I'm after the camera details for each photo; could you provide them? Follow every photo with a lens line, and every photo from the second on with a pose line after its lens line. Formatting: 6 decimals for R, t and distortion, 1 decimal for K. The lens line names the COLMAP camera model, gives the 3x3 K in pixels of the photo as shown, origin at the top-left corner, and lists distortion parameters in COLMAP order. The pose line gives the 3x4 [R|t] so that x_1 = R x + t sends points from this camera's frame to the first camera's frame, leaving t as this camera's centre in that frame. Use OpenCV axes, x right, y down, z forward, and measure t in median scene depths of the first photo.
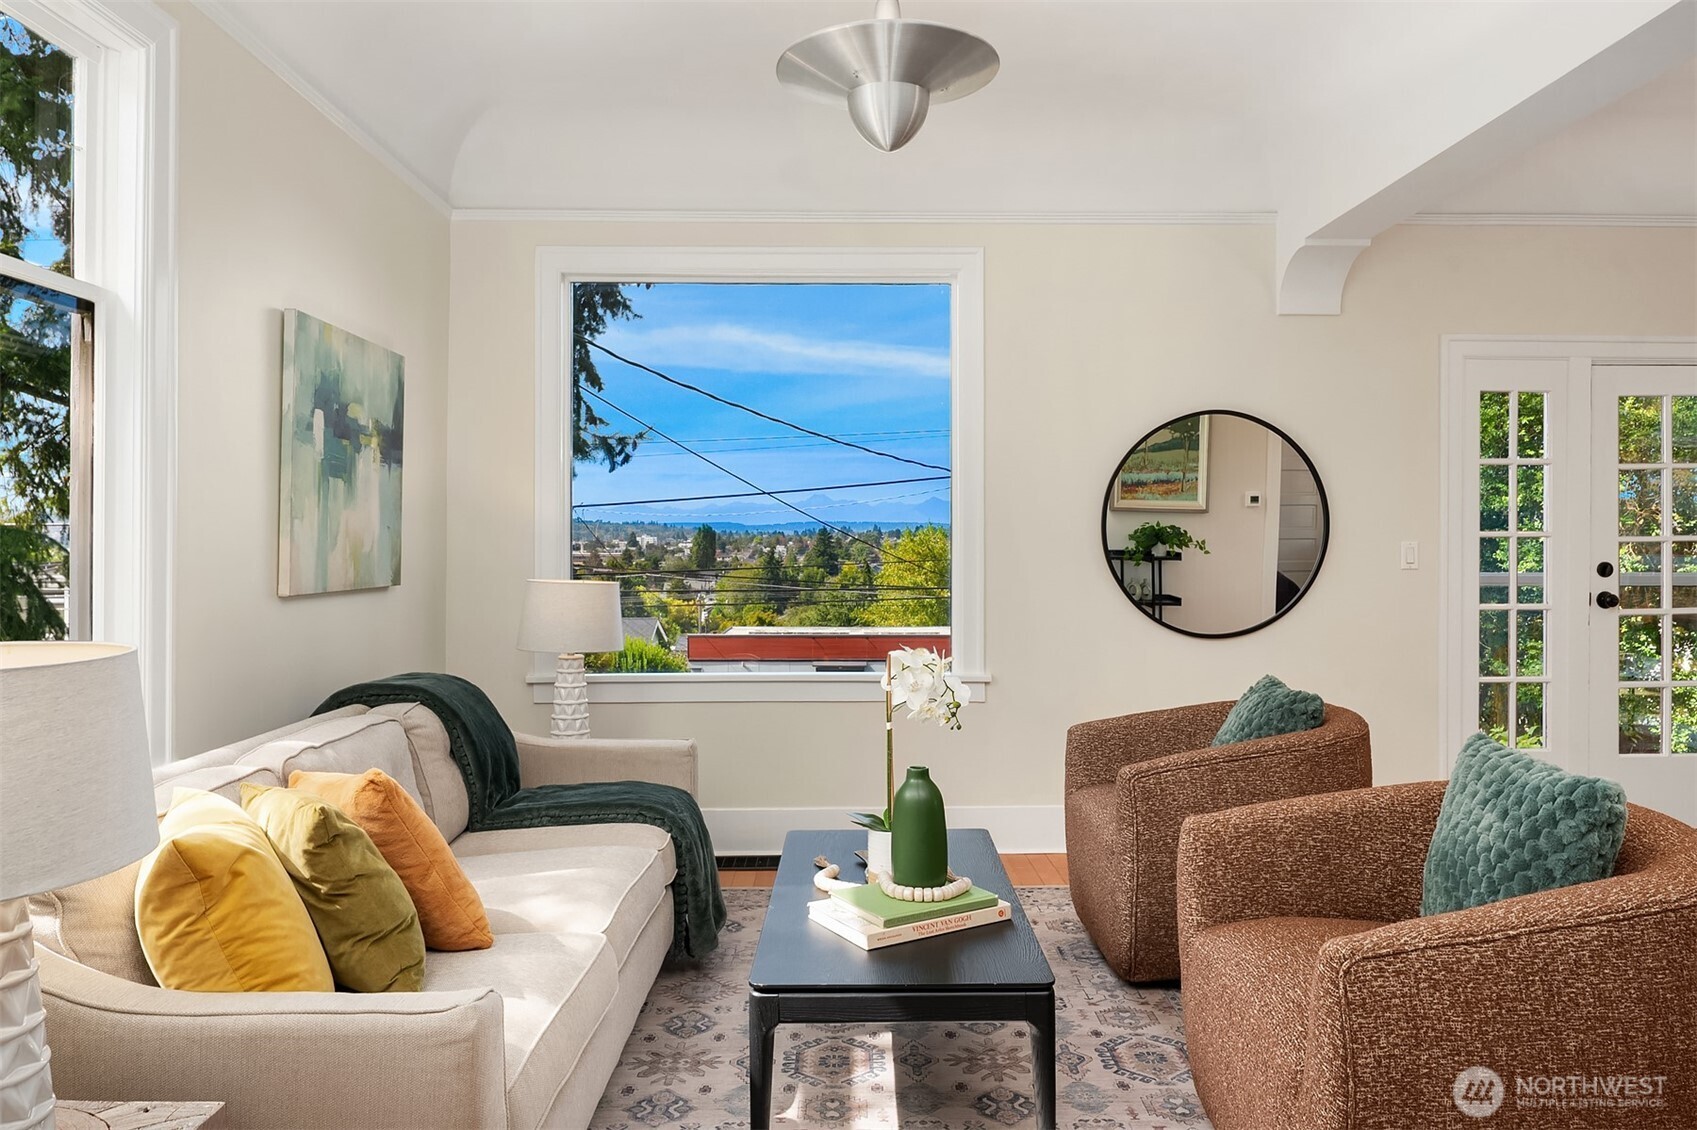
lens RADIAL K [[1133.6, 0, 869.7], [0, 1133.6, 564.5], [0, 0, 1]] dist [-0.006520, 0.001747]
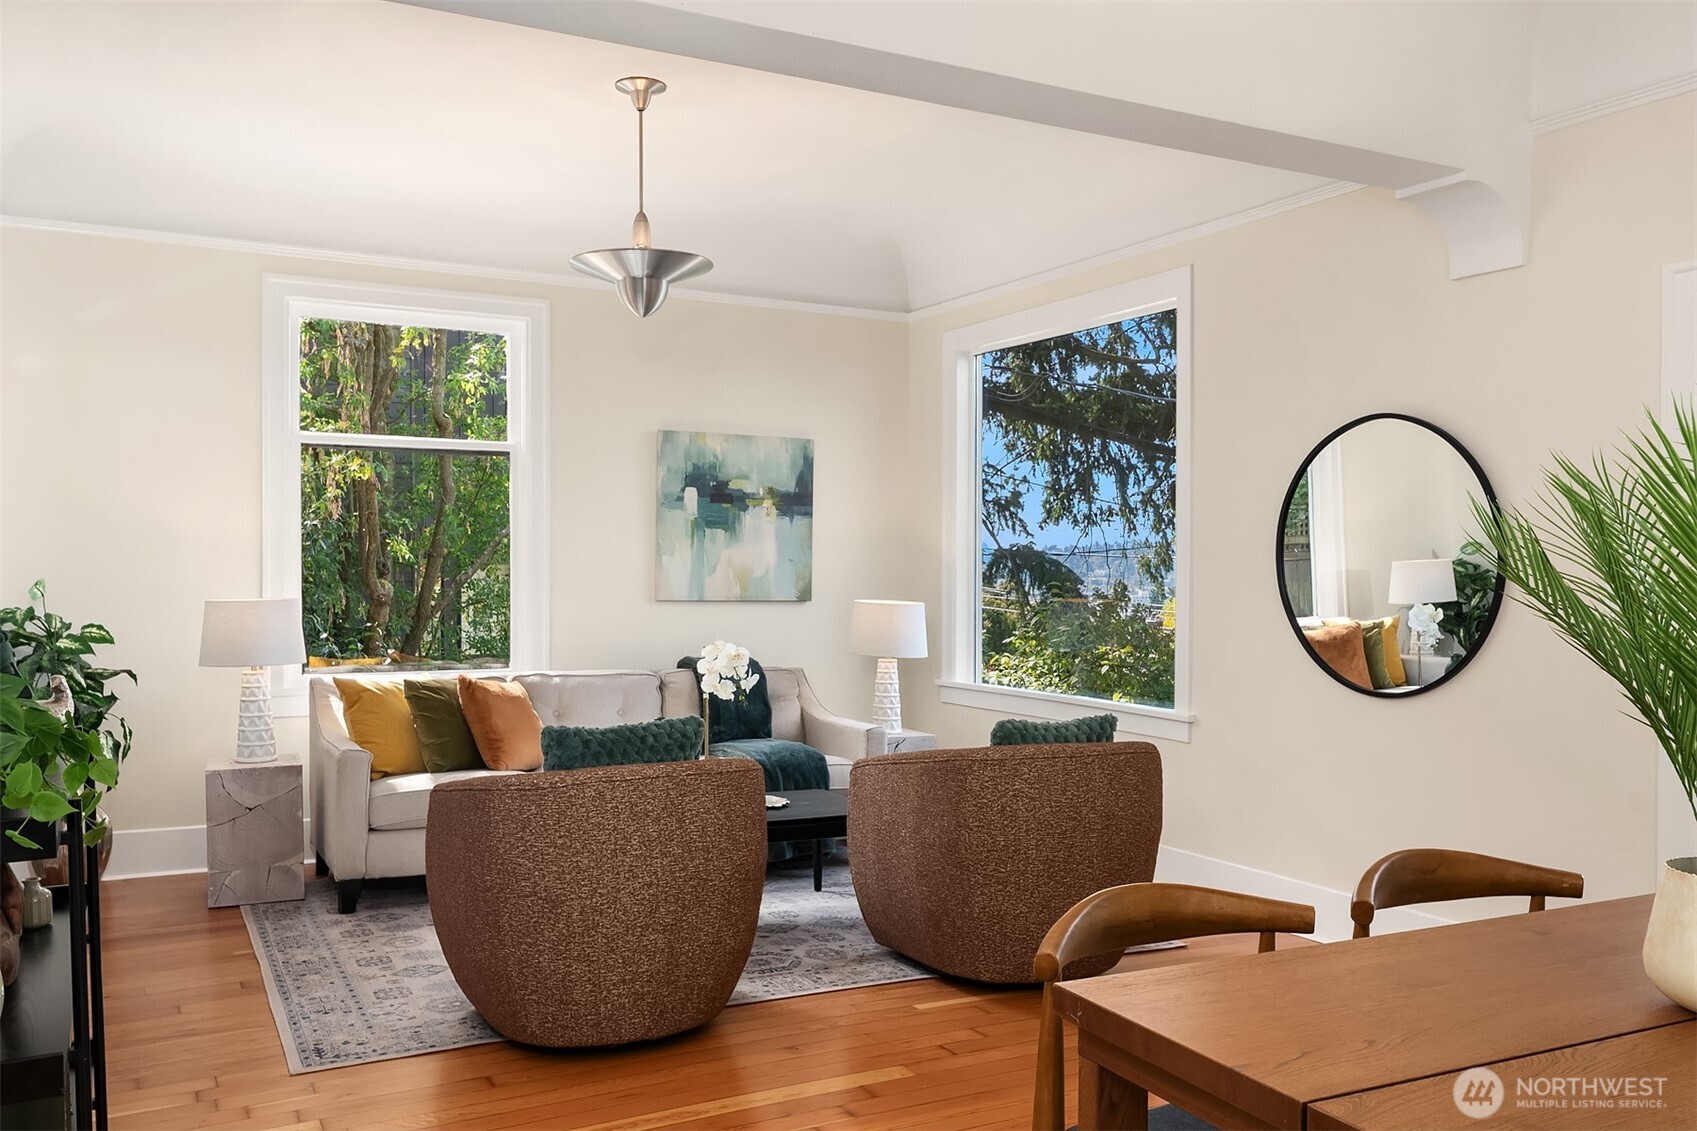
lens RADIAL K [[1472.2, 0, 892.0], [0, 1472.2, 660.0], [0, 0, 1]] dist [-0.009116, -0.011357]
pose [[0.456092, 0.060052, -0.887904, 1.553569], [-0.030119, 0.998191, 0.052040, -0.008625], [0.889423, 0.003008, 0.457075, 0.298841]]
